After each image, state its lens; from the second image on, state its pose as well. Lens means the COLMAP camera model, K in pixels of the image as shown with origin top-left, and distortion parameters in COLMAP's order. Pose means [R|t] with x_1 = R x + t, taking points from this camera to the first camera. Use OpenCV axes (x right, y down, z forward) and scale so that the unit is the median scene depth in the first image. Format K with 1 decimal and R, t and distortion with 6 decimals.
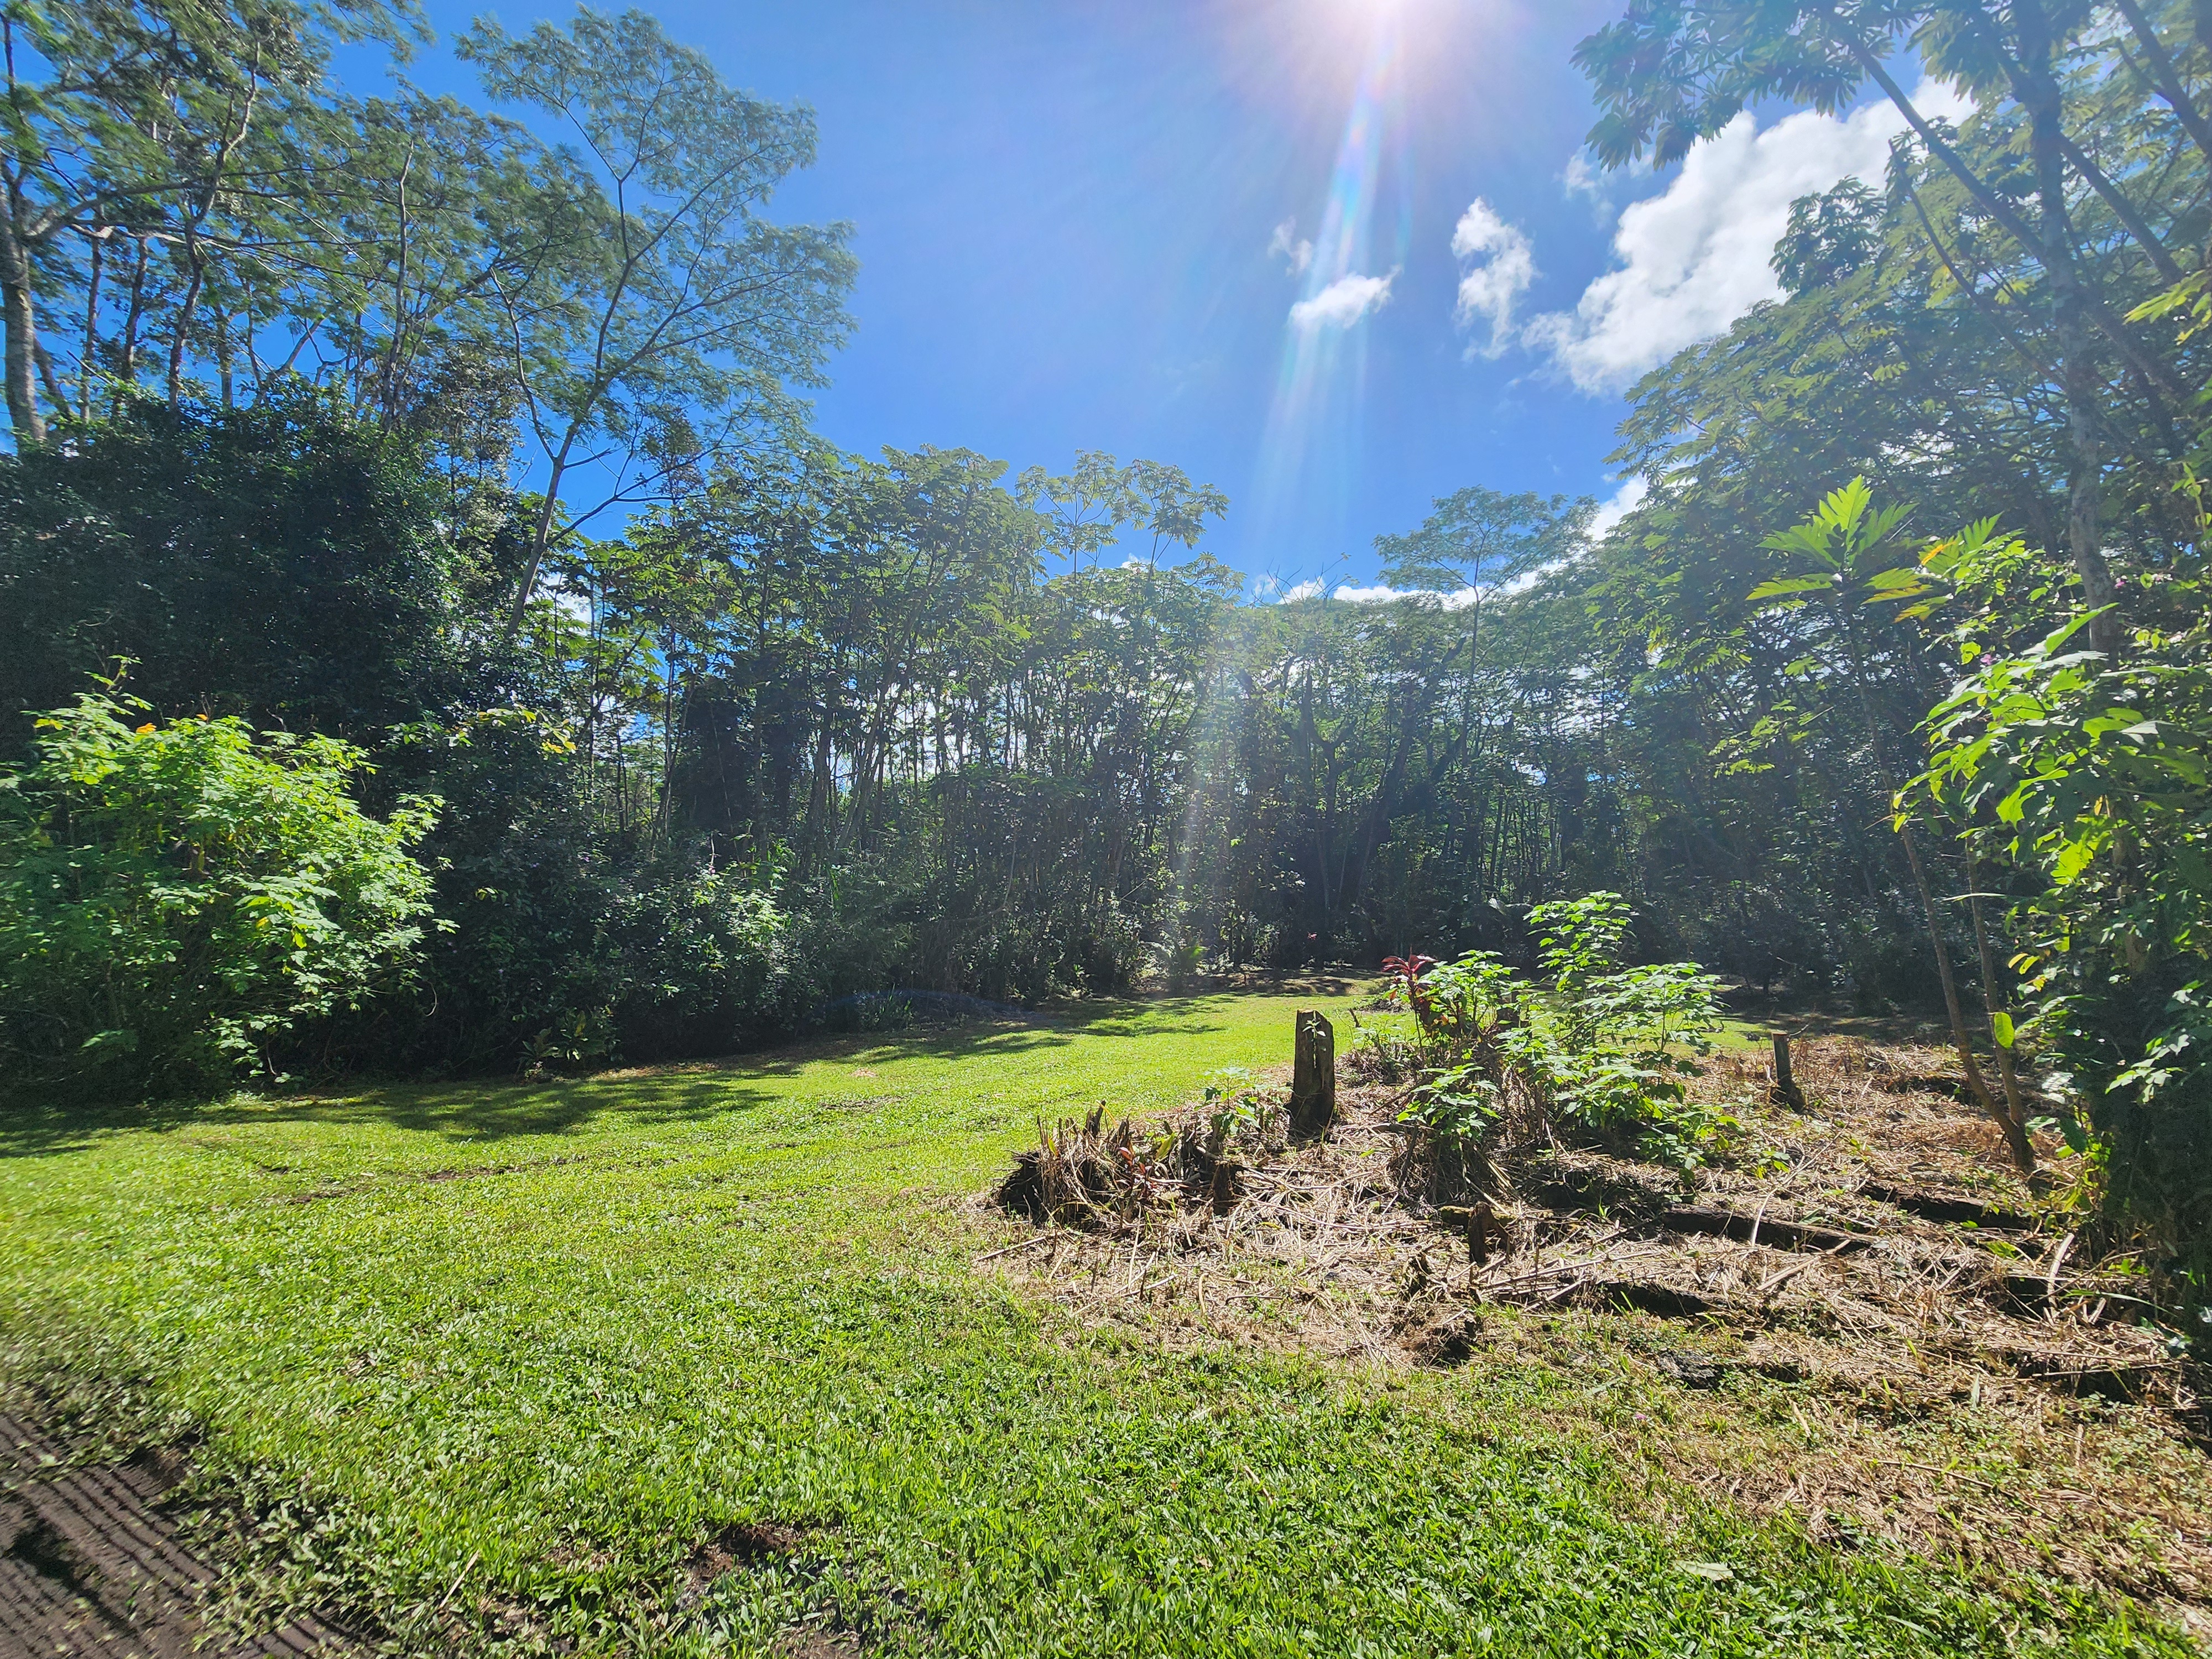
lens RADIAL K [[895.5, 0, 1104.0], [0, 895.5, 818.9], [0, 0, 1]] dist [-0.003513, 0.000897]
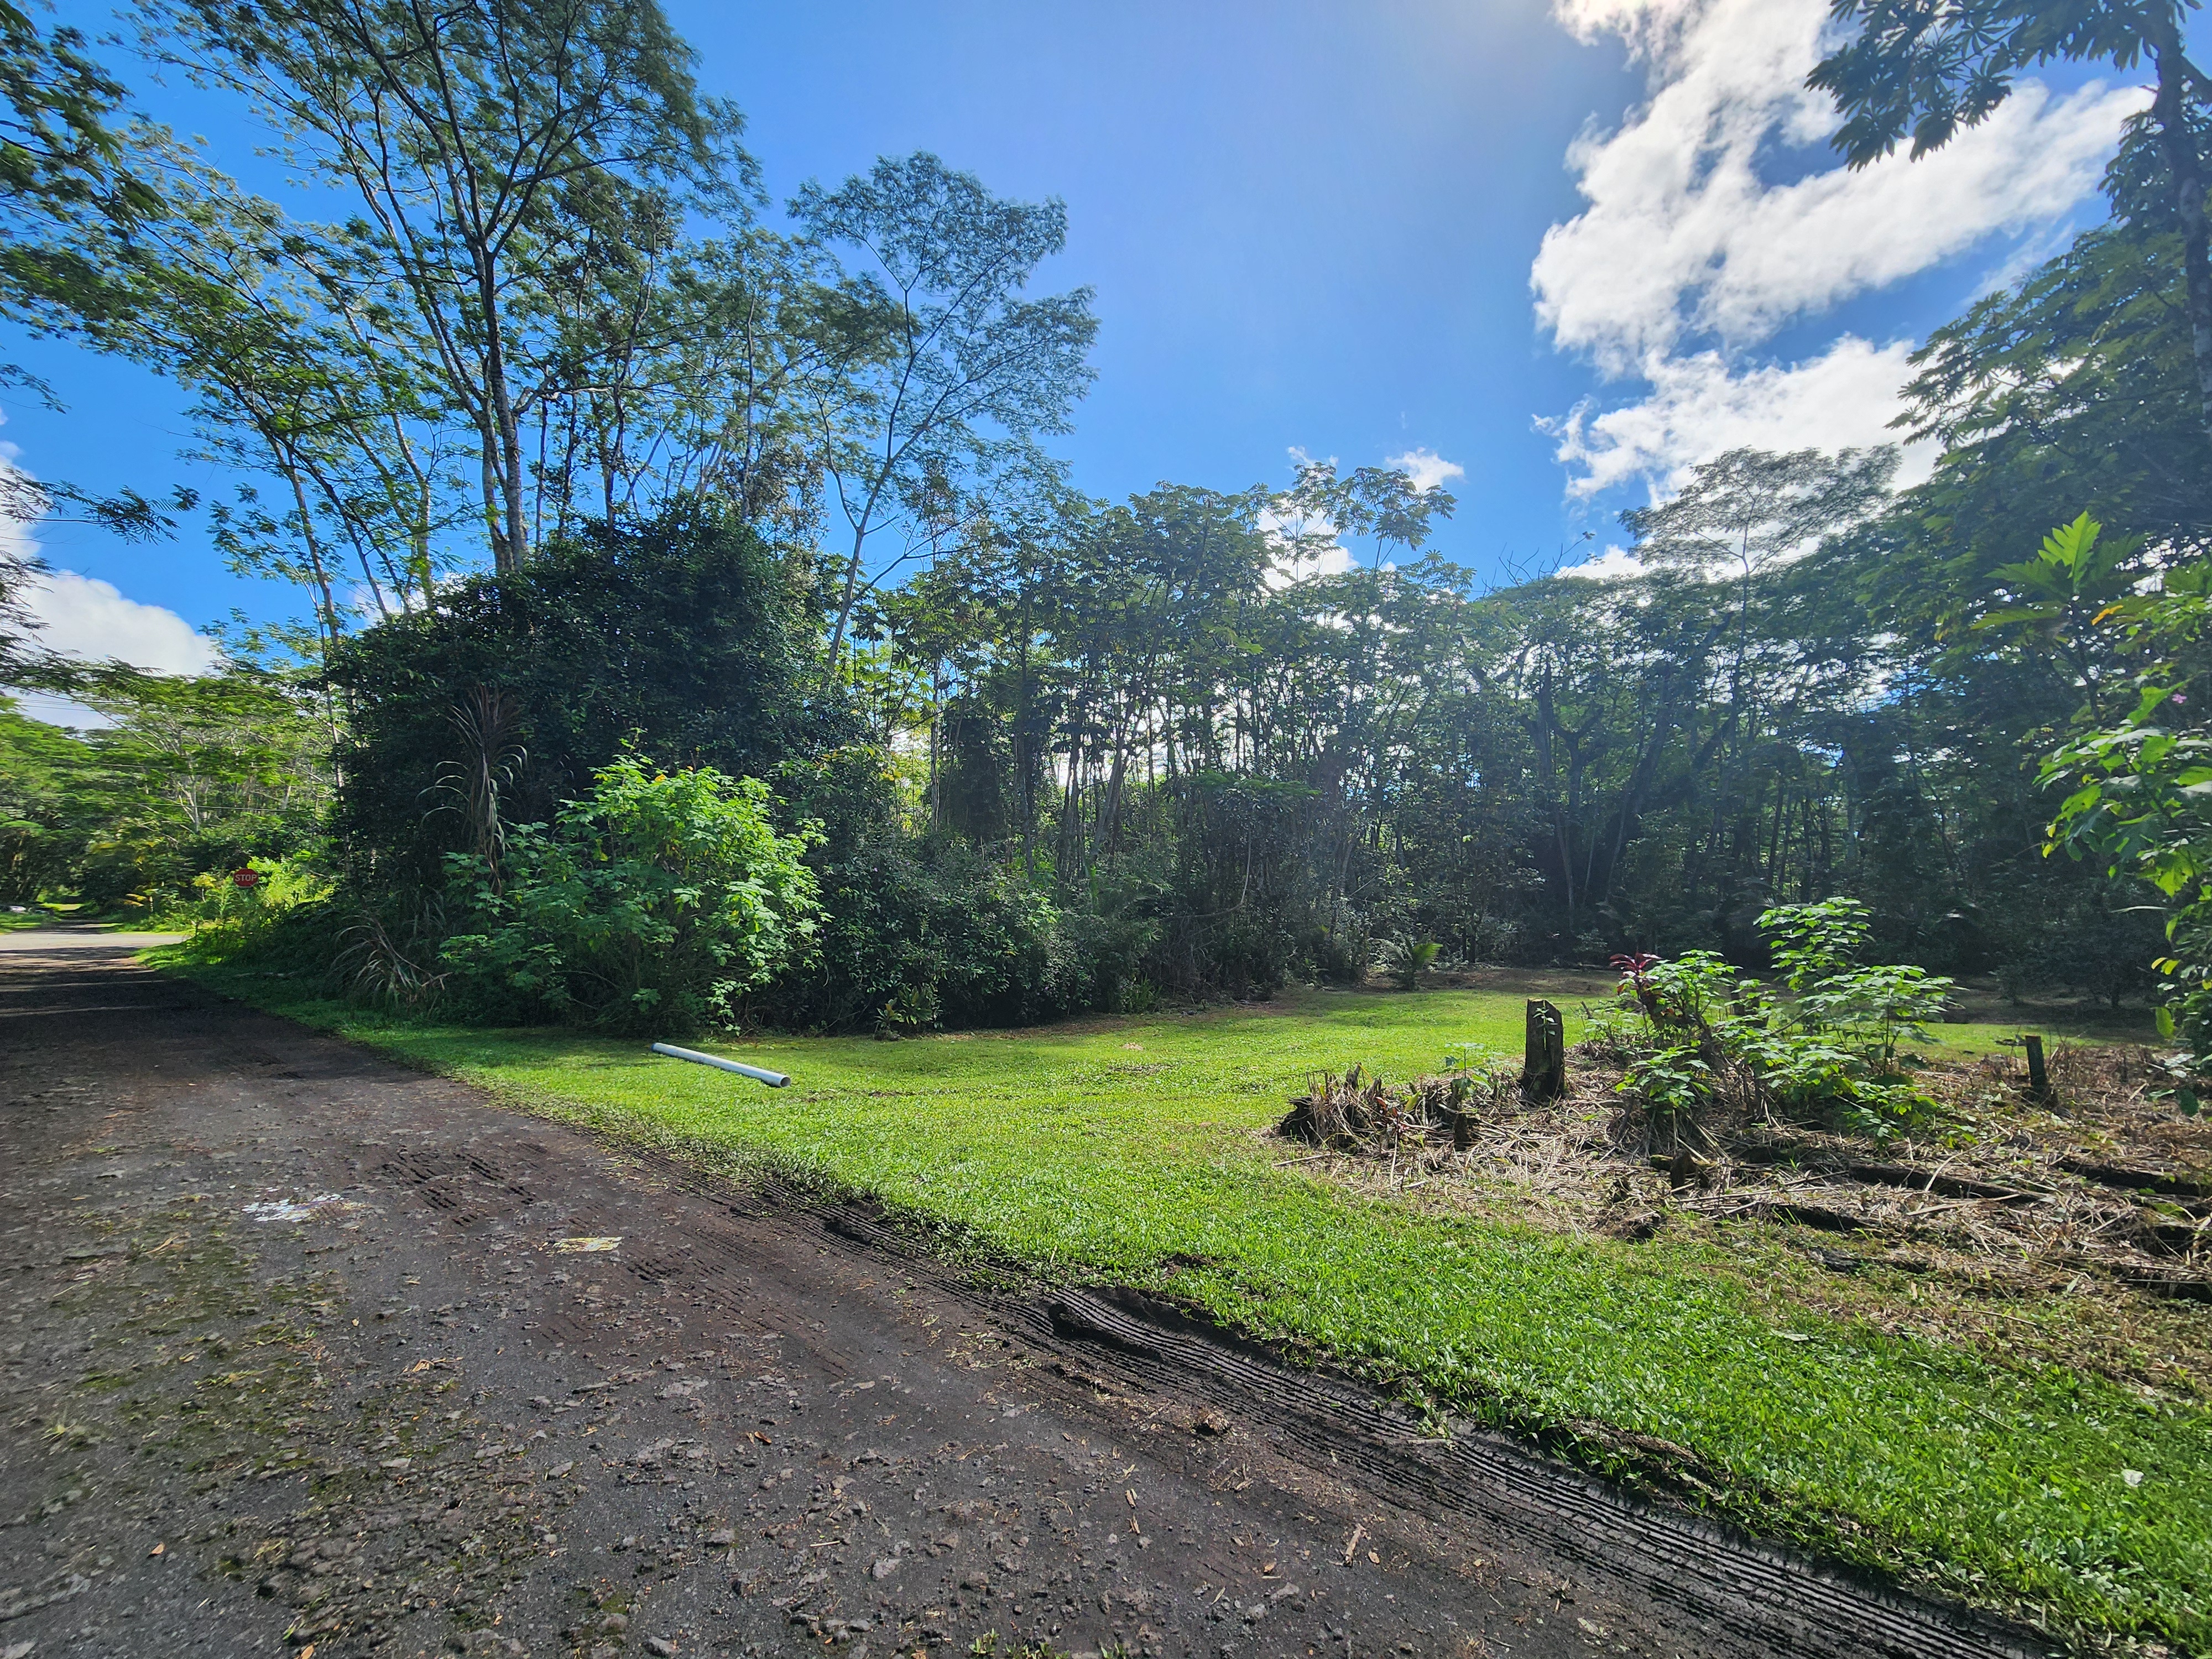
lens RADIAL K [[895.5, 0, 1106.8], [0, 895.5, 817.9], [0, 0, 1]] dist [-0.003513, 0.000897]
pose [[0.971812, -0.014973, -0.235280, -0.024236], [0.016008, 0.999869, 0.002488, -0.020762], [0.235212, -0.006184, 0.971924, -0.164608]]
